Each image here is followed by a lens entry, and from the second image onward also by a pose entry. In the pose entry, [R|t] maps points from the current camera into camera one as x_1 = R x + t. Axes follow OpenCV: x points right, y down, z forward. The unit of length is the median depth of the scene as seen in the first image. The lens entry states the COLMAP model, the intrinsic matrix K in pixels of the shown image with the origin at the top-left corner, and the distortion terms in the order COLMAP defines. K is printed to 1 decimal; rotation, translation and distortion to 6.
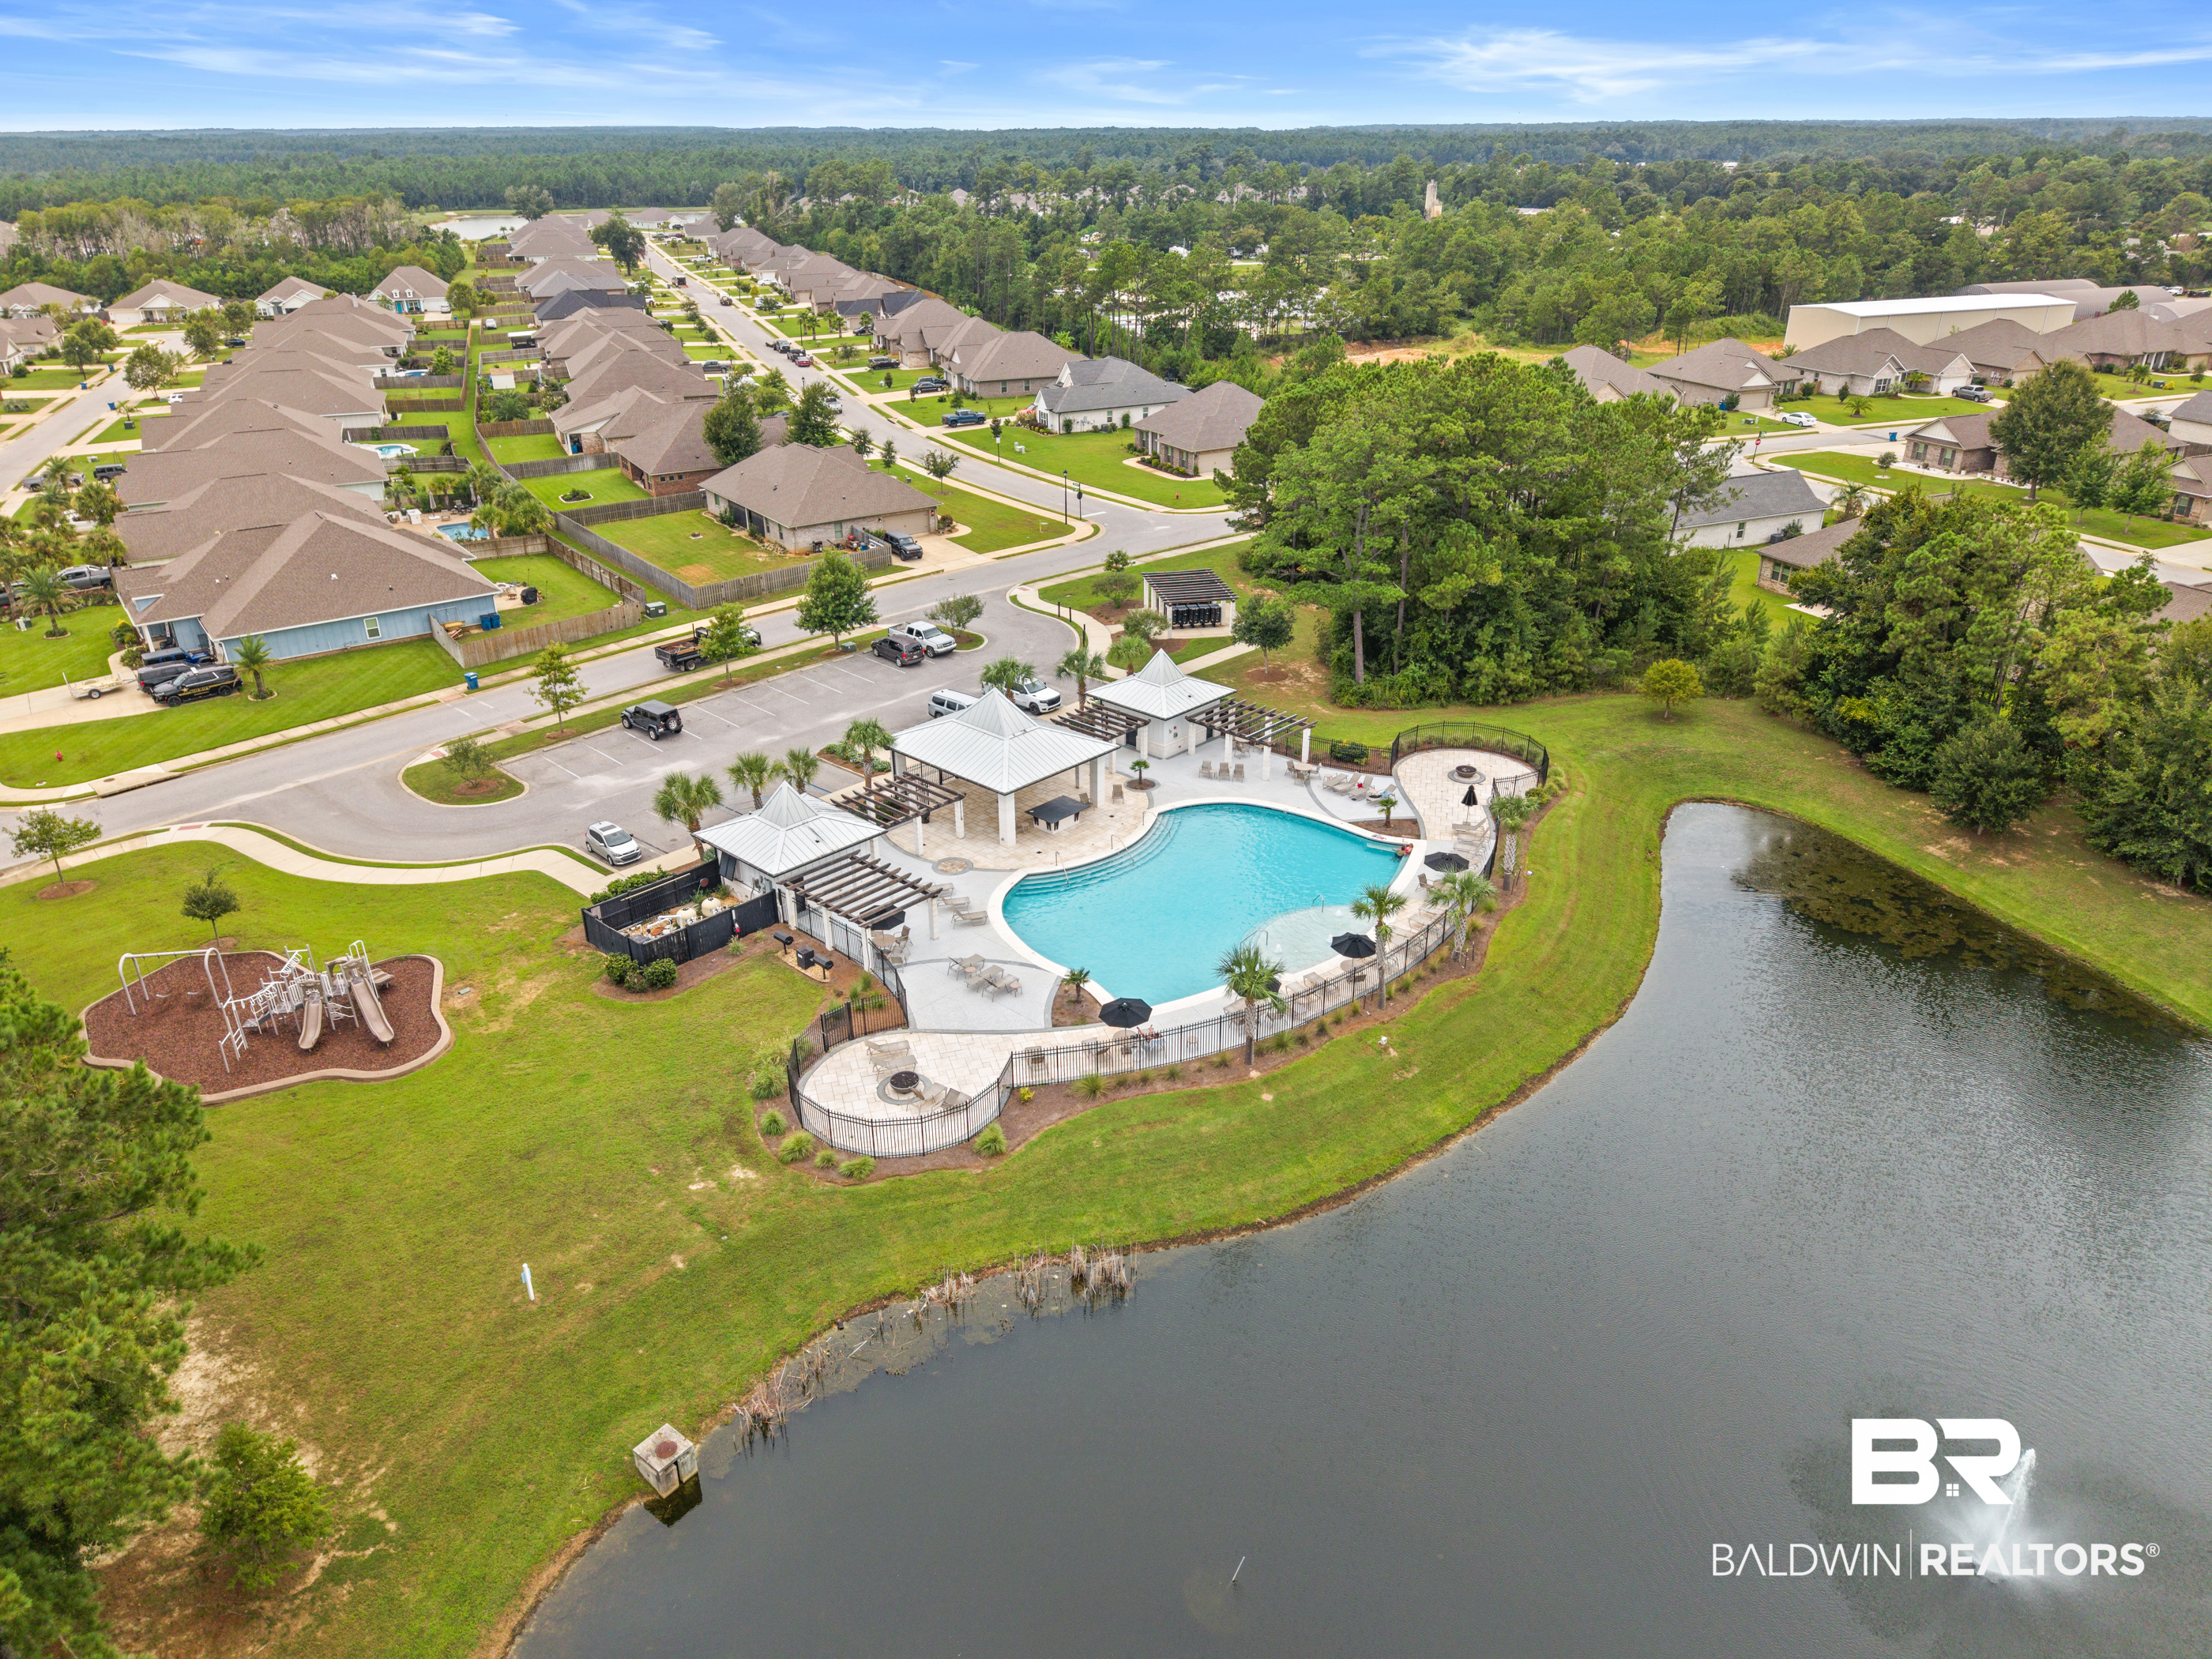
lens RADIAL K [[1497.1, 0, 1110.8], [0, 1497.1, 832.0], [0, 0, 1]] dist [0.003558, -0.011407]
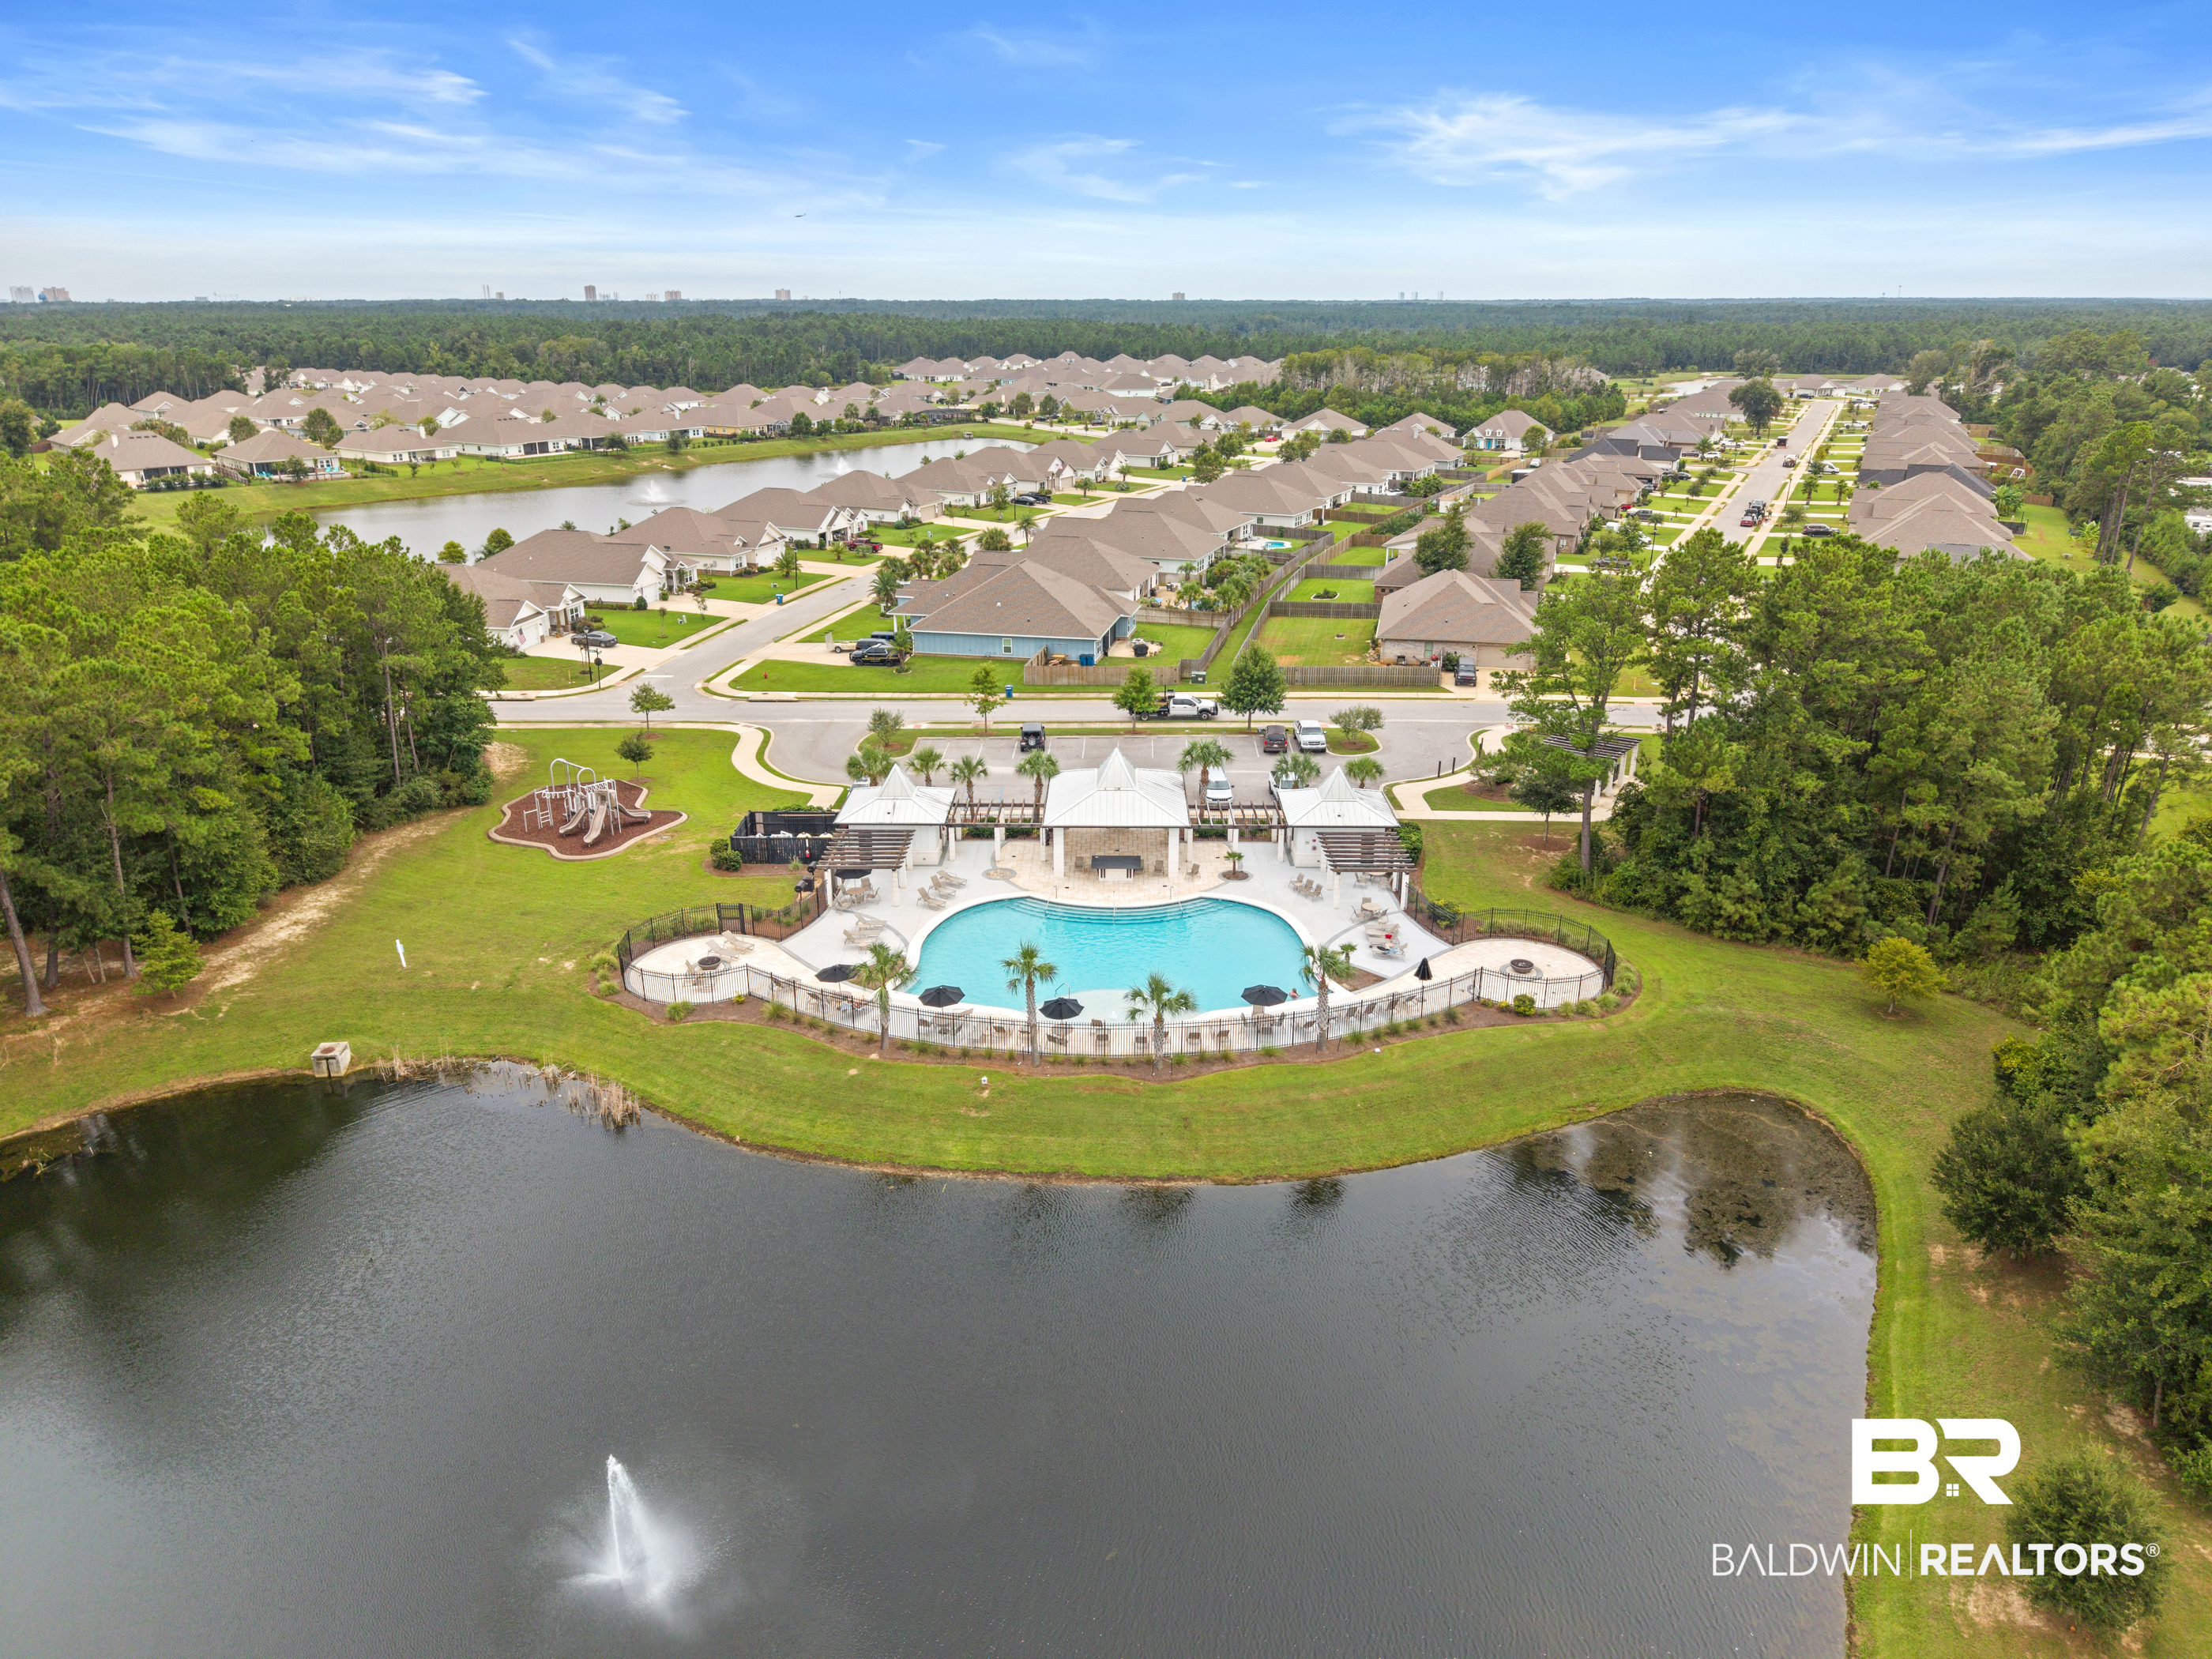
lens RADIAL K [[1497.1, 0, 1107.0], [0, 1497.1, 831.5], [0, 0, 1]] dist [0.003558, -0.011407]
pose [[0.661185, 0.249874, -0.707388, 0.603579], [-0.318678, 0.947152, 0.036703, -0.061920], [0.679175, 0.201161, 0.705872, 0.169298]]
